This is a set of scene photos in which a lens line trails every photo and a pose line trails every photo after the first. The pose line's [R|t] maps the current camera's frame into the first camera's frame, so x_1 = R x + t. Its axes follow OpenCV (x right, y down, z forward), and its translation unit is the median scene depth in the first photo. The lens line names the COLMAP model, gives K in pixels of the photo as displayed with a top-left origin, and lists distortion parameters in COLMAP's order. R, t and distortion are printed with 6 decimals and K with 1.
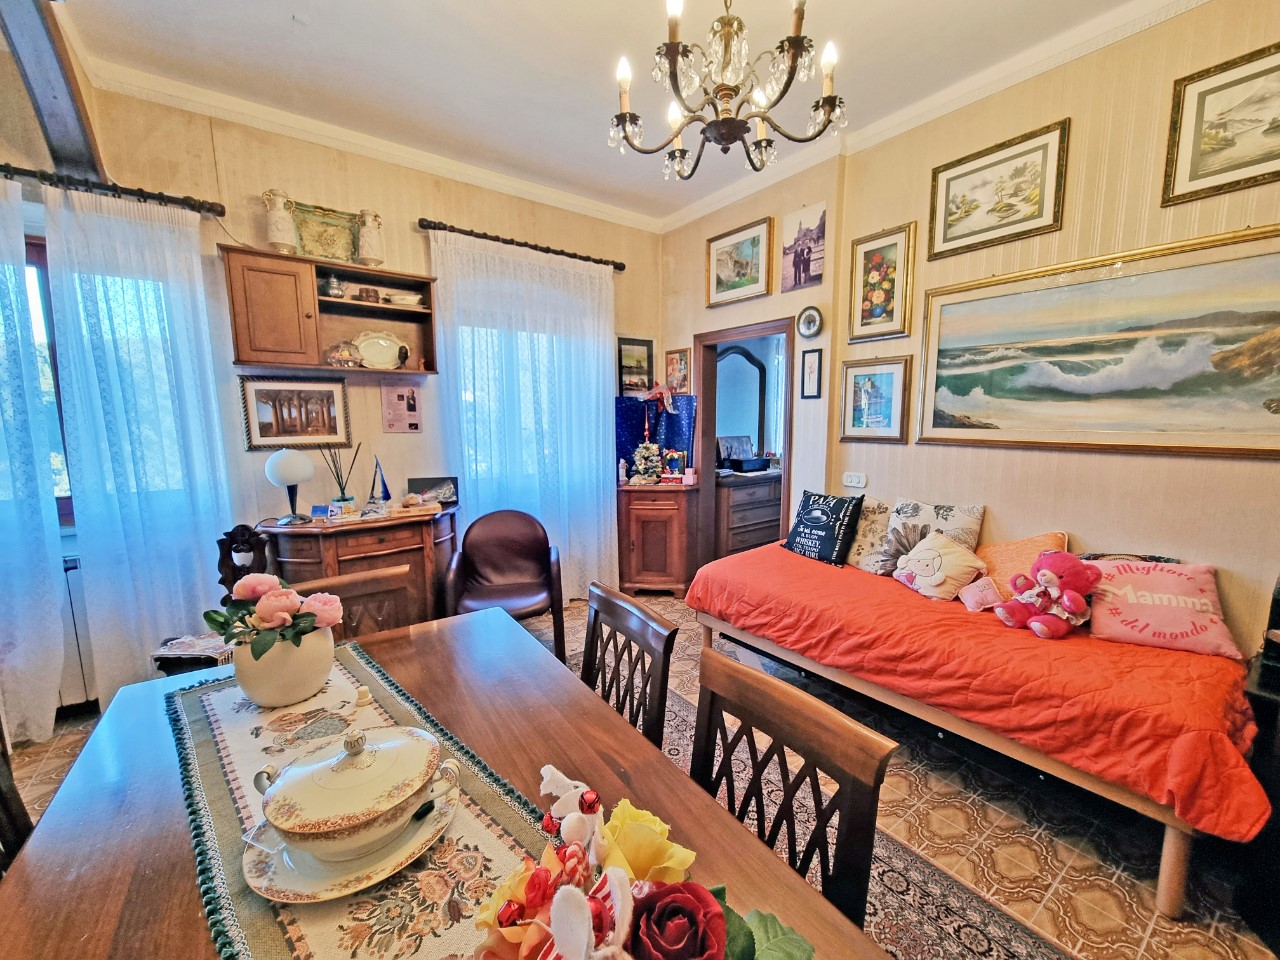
lens RADIAL K [[526.0, 0, 648.3], [0, 526.0, 486.1], [0, 0, 1]] dist [0.003967, -0.000148]
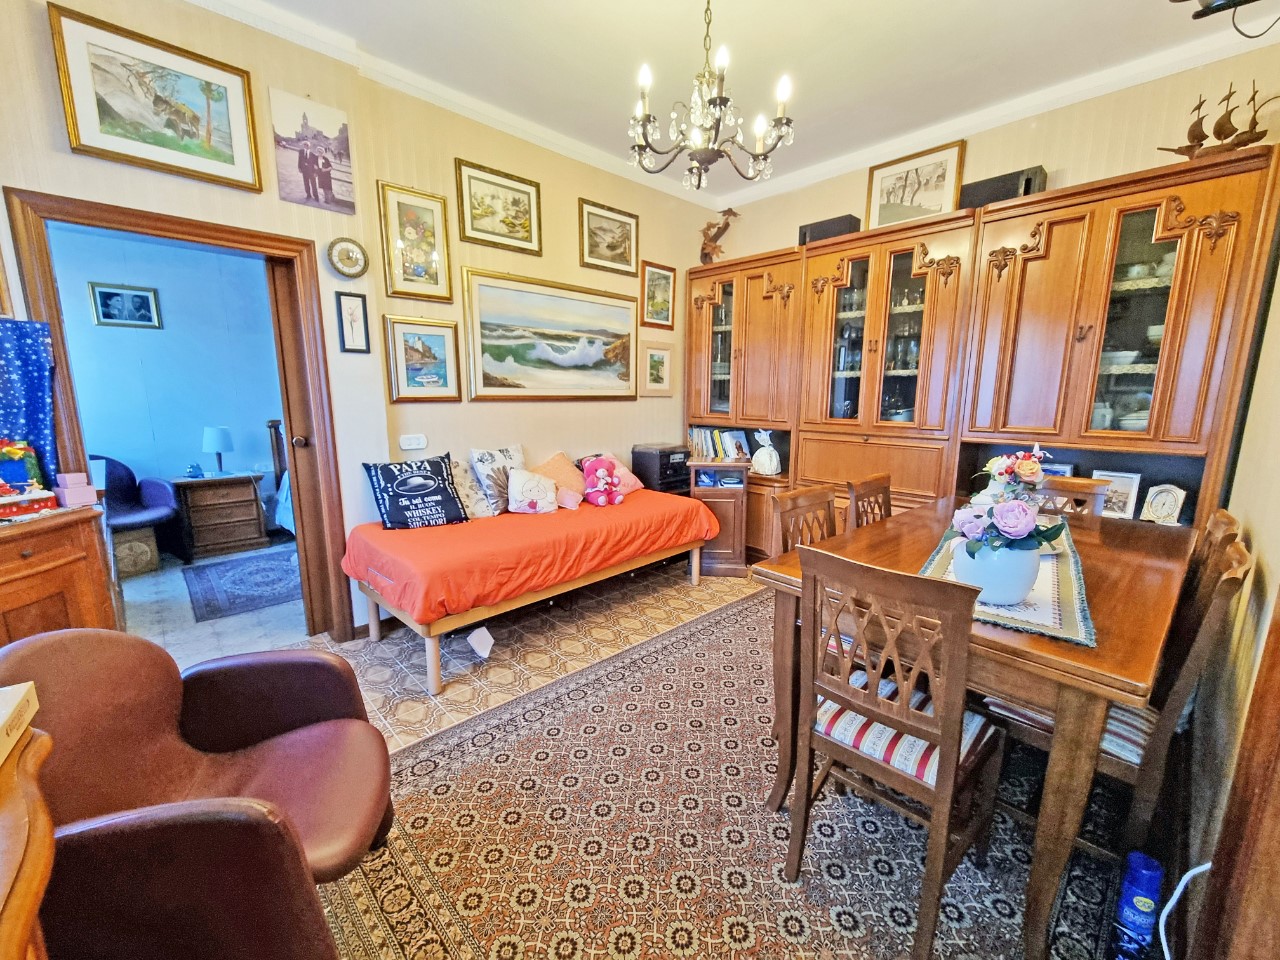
lens RADIAL K [[526.0, 0, 647.2], [0, 526.0, 481.1], [0, 0, 1]] dist [0.003967, -0.000148]
pose [[-0.133789, -0.174106, 0.975596, -0.737250], [0.118107, 0.974629, 0.190130, -0.087614], [-0.983947, 0.140662, -0.109832, 0.808534]]
